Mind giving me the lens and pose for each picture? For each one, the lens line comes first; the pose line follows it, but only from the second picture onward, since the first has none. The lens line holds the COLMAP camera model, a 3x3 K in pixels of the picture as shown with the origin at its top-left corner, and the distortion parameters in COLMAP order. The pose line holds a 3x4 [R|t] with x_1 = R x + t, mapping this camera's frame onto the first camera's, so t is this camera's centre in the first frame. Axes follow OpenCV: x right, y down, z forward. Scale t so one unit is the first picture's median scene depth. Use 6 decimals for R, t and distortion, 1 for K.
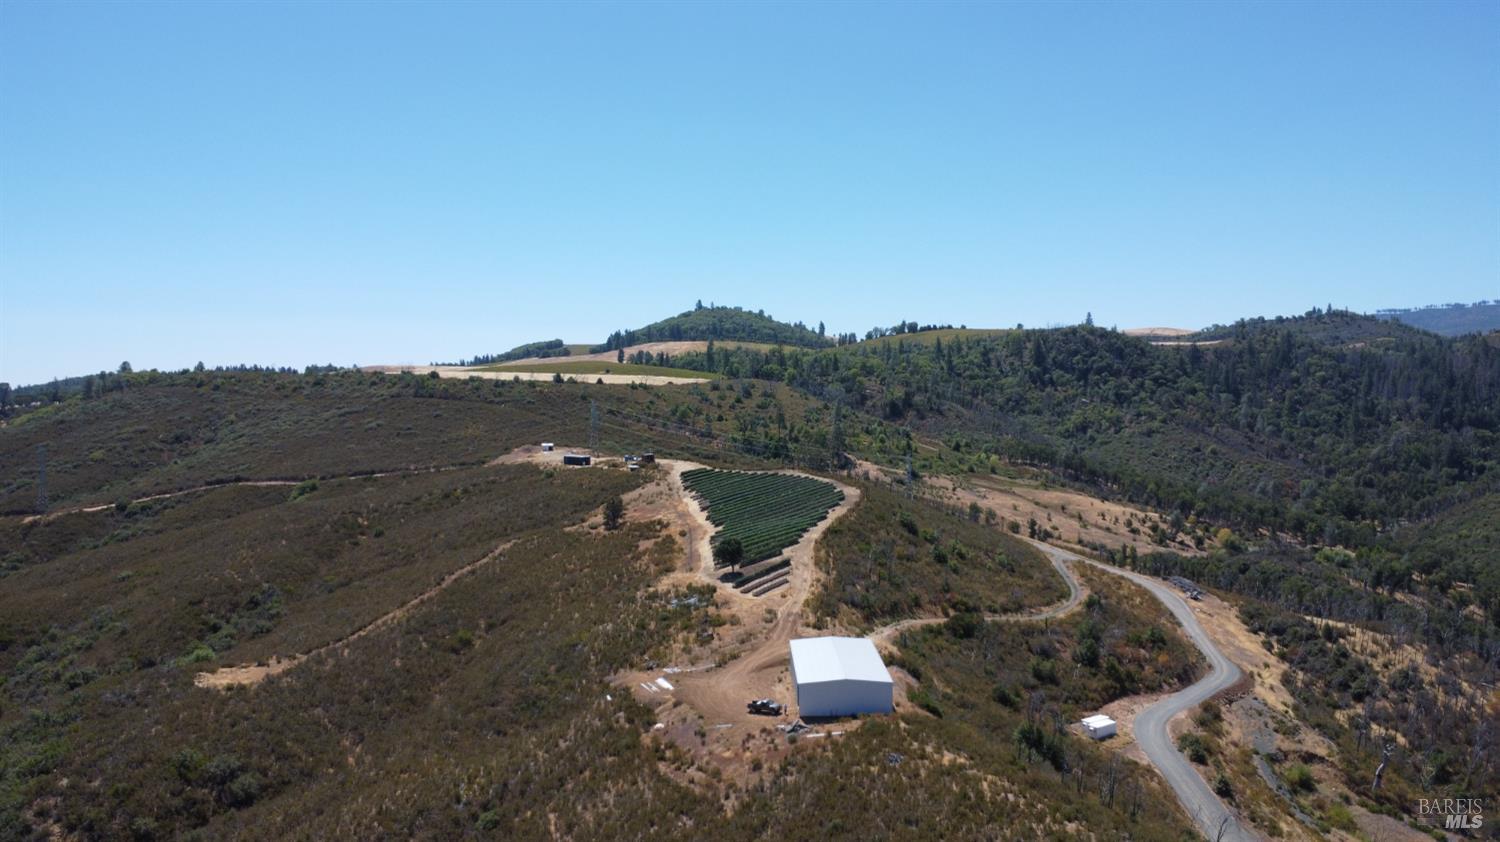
lens RADIAL K [[1095.0, 0, 746.5], [0, 1095.0, 421.7], [0, 0, 1]] dist [0.000328, -0.000090]
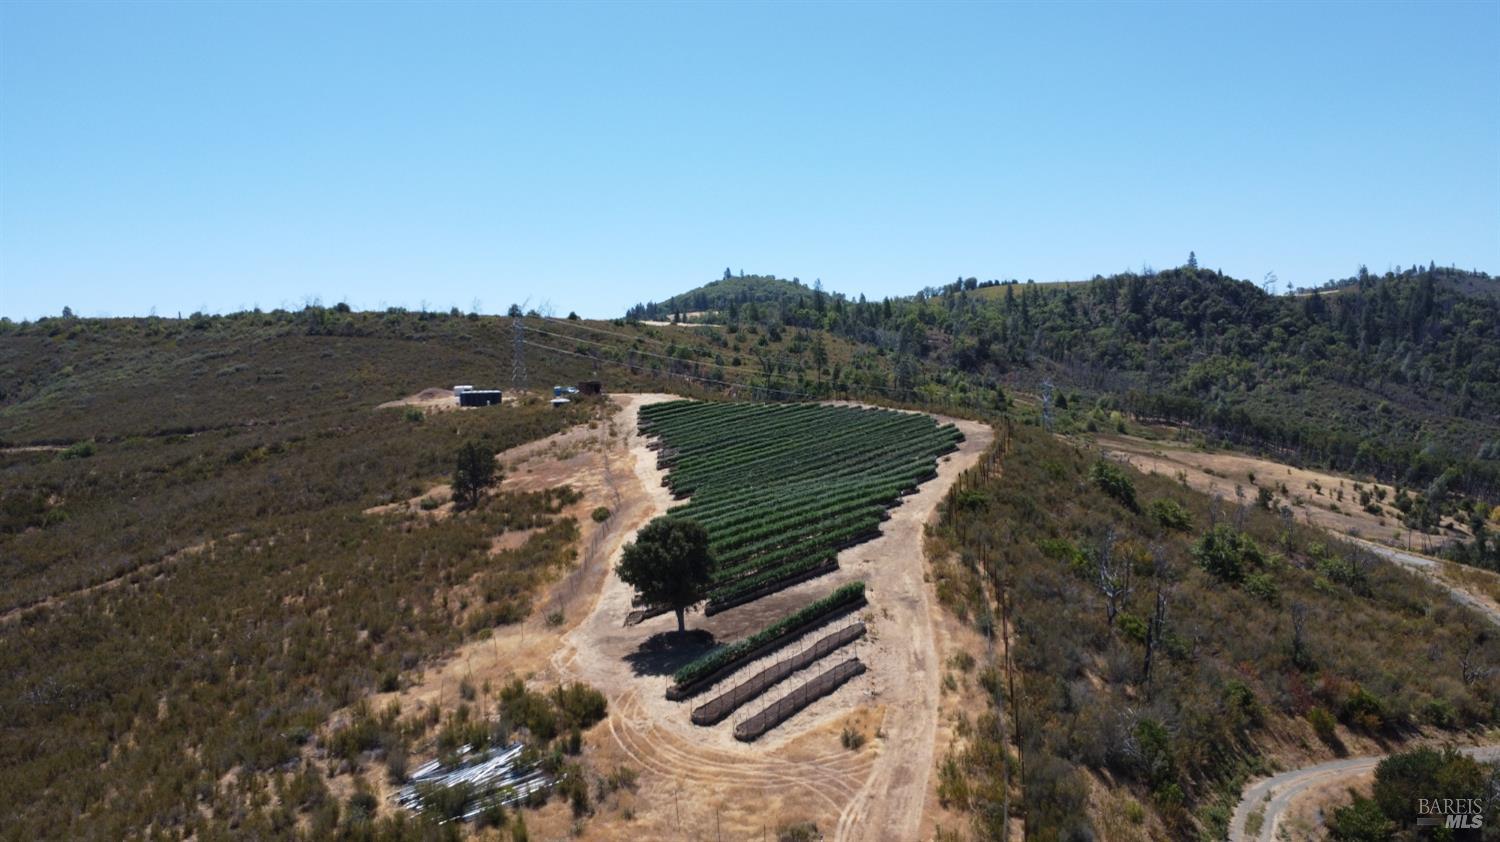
lens RADIAL K [[1095.0, 0, 746.5], [0, 1095.0, 421.7], [0, 0, 1]] dist [0.000328, -0.000090]
pose [[0.999312, -0.013068, -0.034720, 0.006477], [0.013331, 0.999884, 0.007369, 0.028125], [0.034620, -0.007826, 0.999370, 0.255593]]
